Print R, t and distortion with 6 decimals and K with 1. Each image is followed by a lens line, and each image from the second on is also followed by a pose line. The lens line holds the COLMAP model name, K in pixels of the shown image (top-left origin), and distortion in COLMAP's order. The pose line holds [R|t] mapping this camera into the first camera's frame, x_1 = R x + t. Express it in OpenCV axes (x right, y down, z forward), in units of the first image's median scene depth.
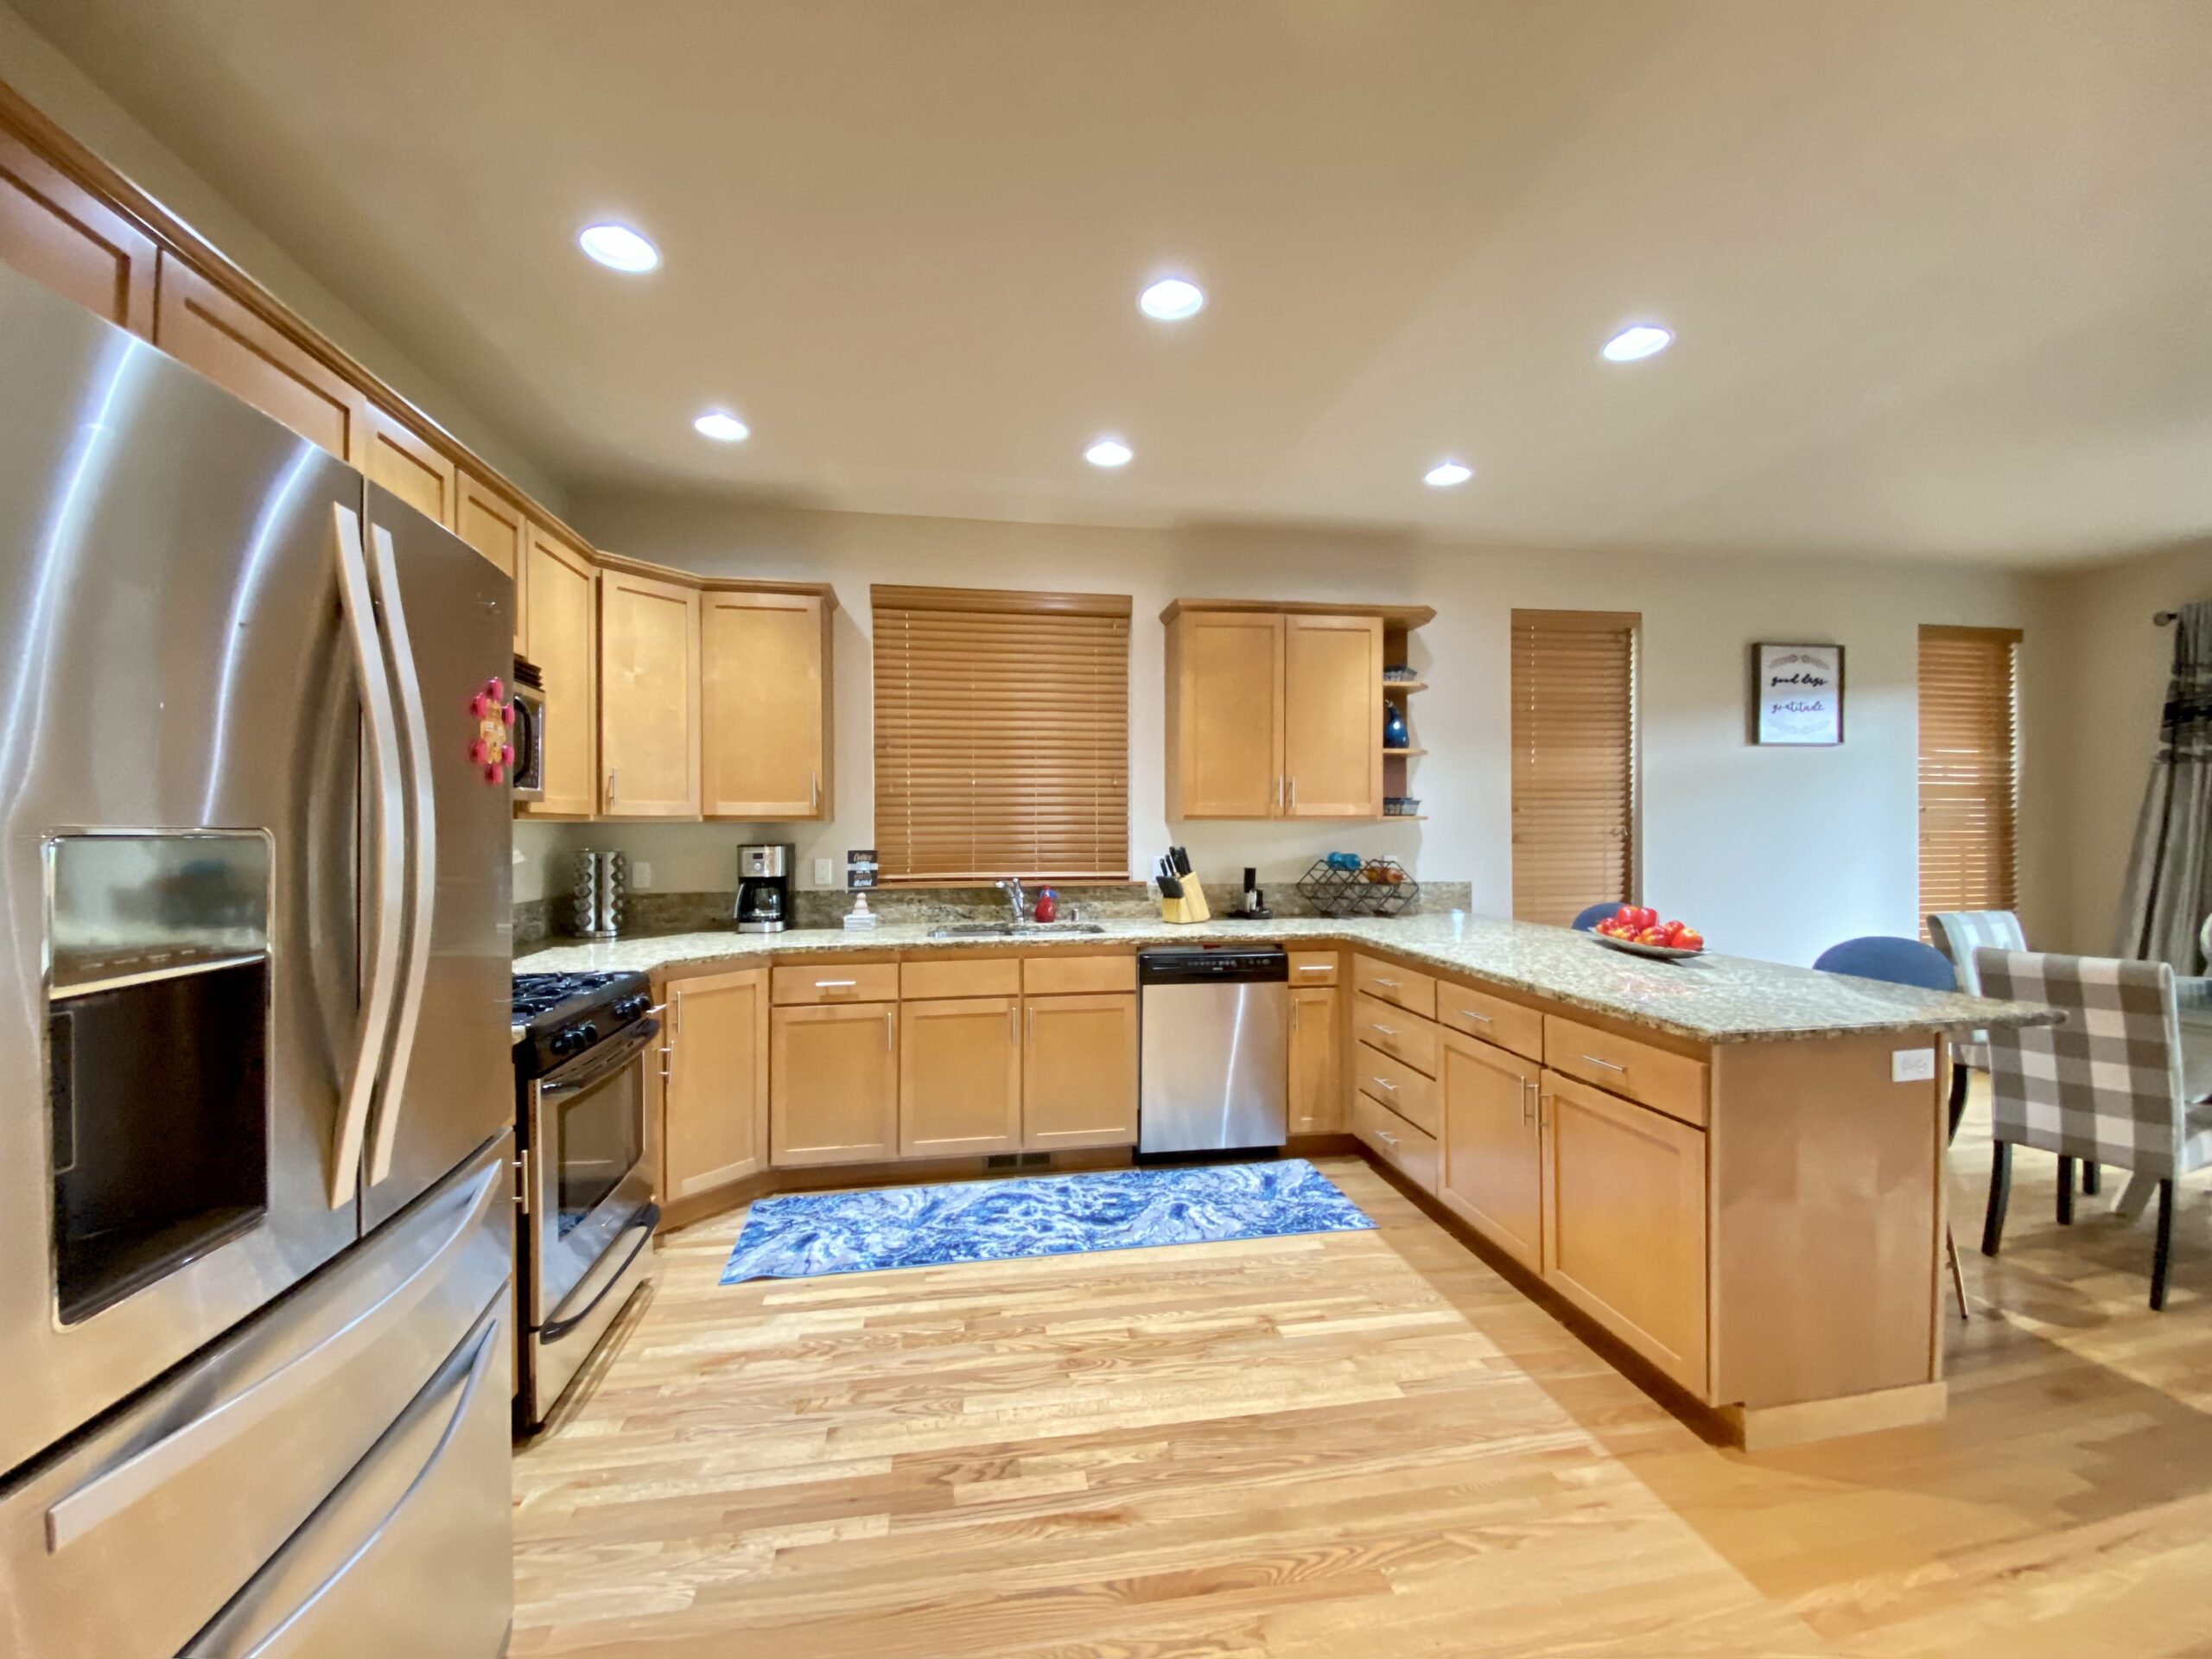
lens RADIAL K [[902.8, 0, 1100.5], [0, 902.8, 828.0], [0, 0, 1]] dist [0.032742, -0.021627]
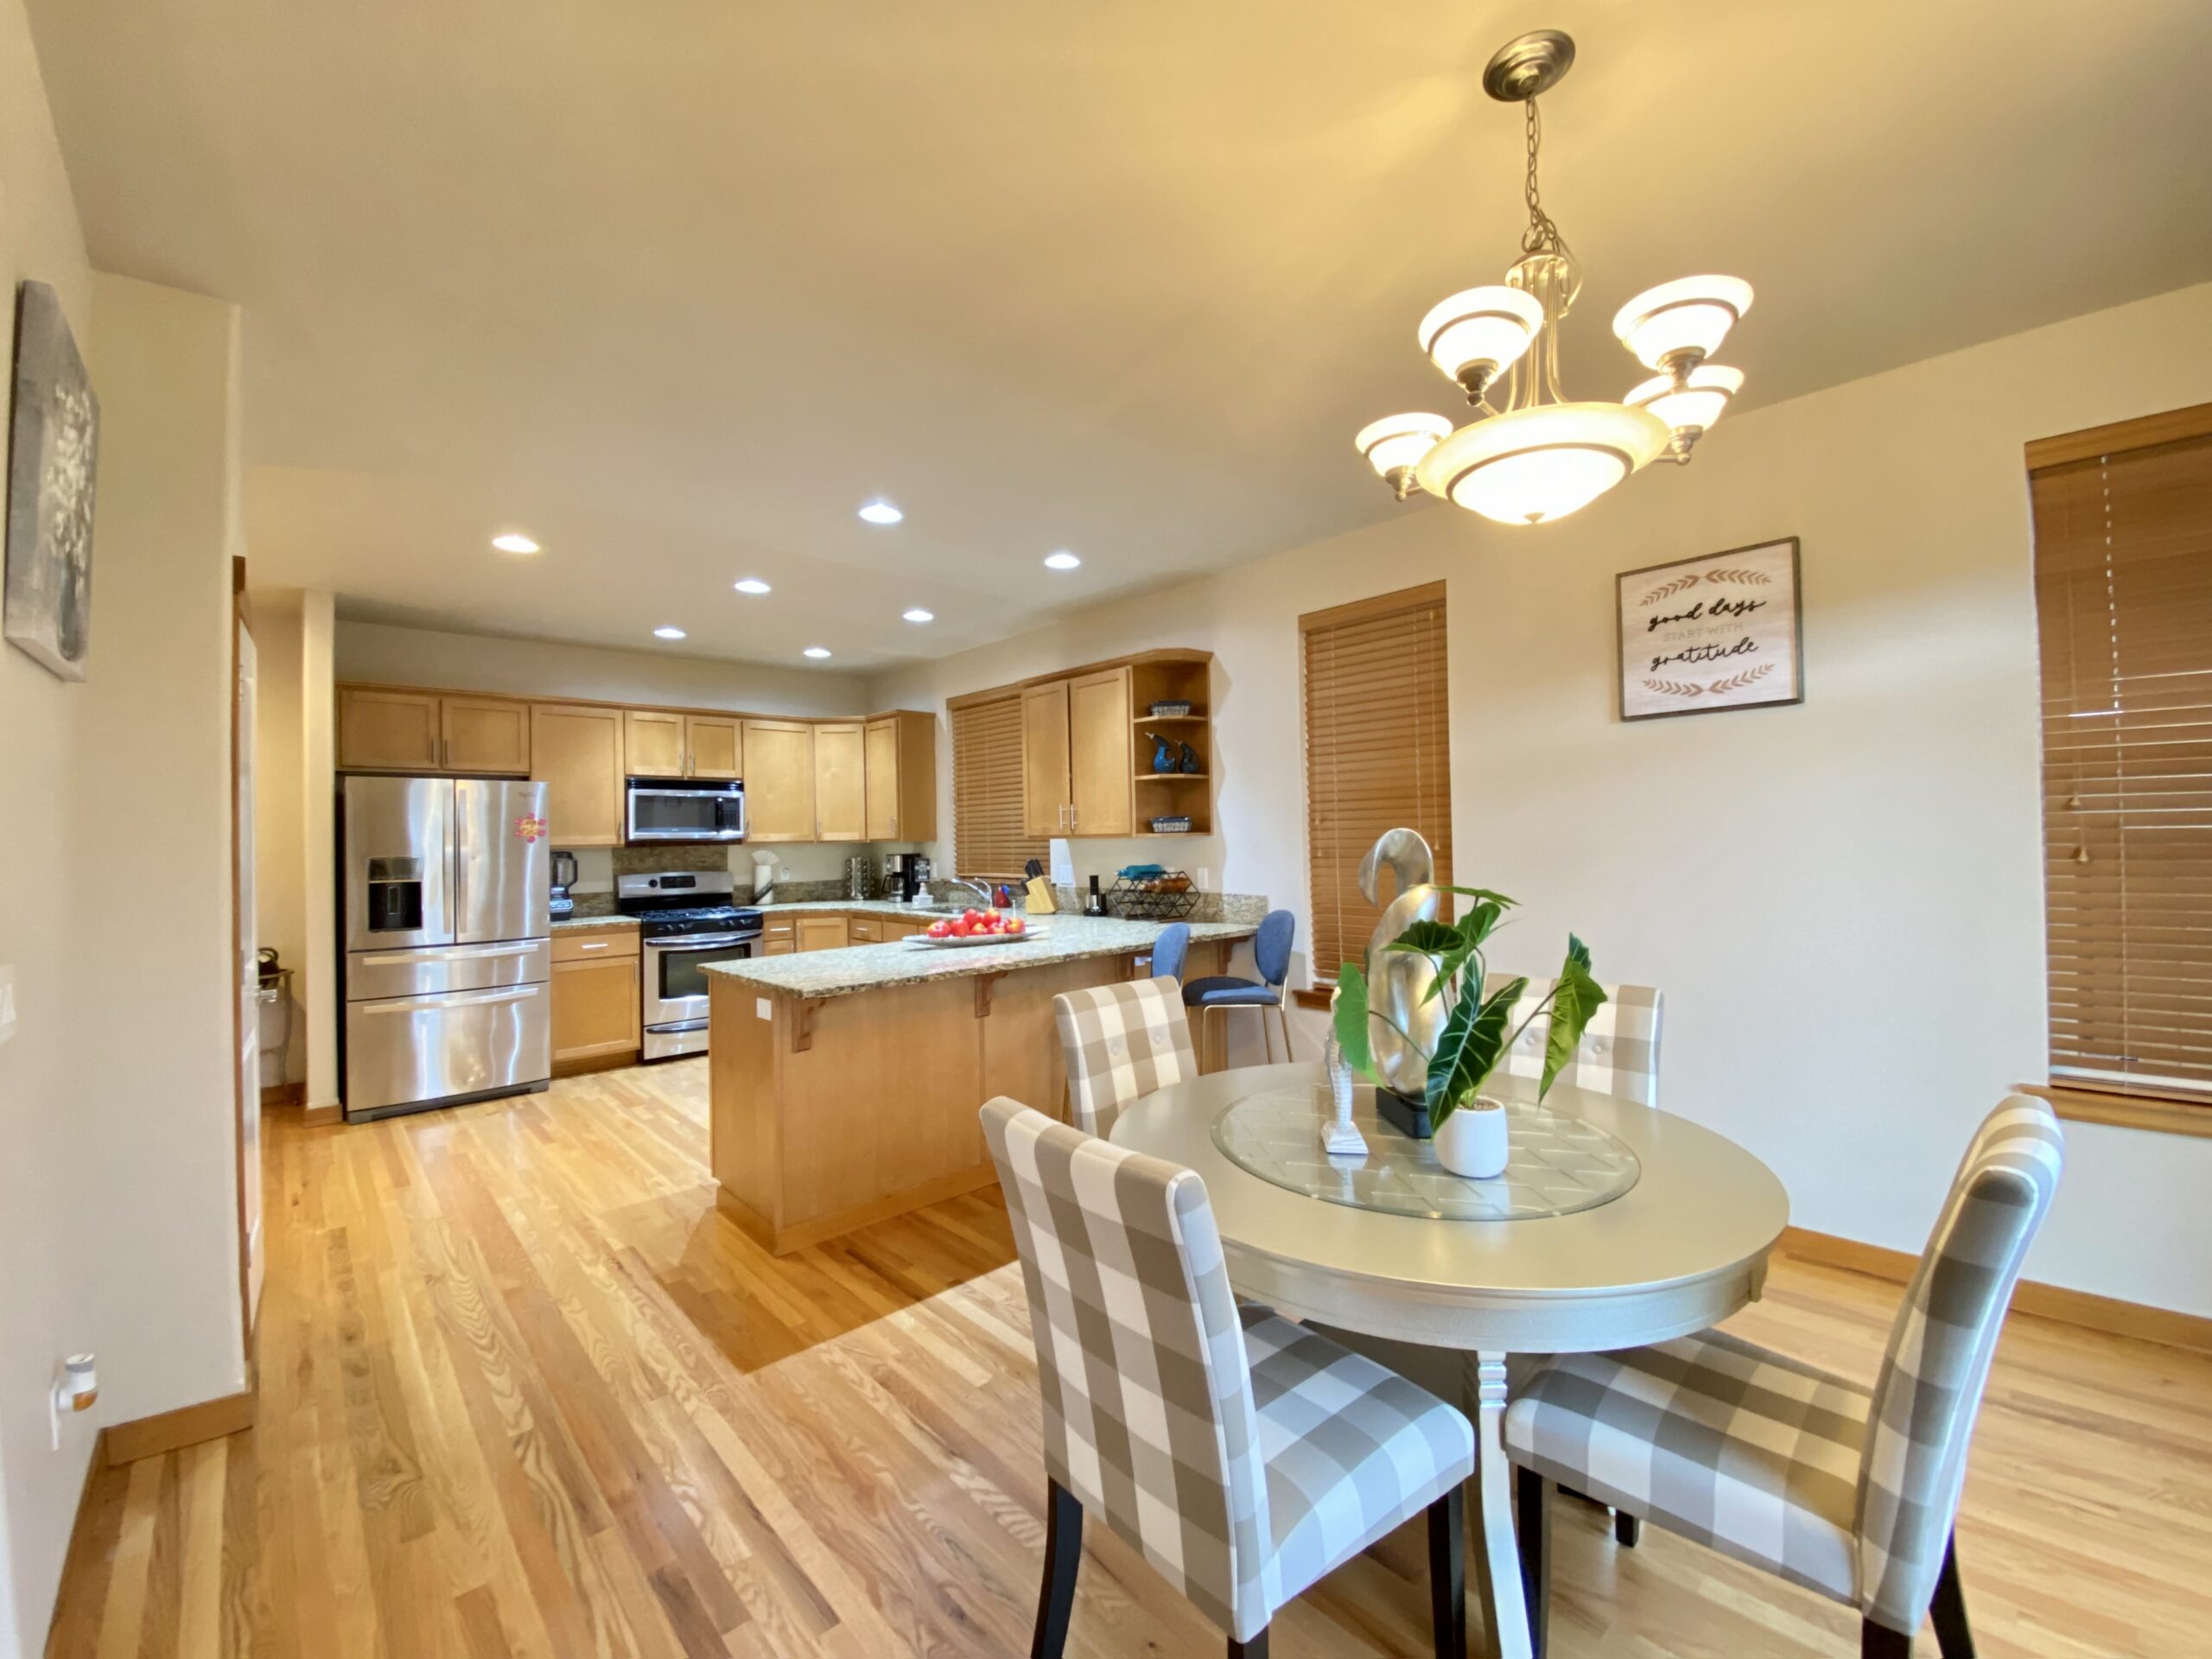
lens RADIAL K [[902.8, 0, 1100.5], [0, 902.8, 828.0], [0, 0, 1]] dist [0.032742, -0.021627]
pose [[0.522178, -0.014719, -0.852709, 1.231491], [0.011094, 0.999884, -0.010466, -0.009363], [0.852764, -0.003994, 0.522281, 0.343389]]
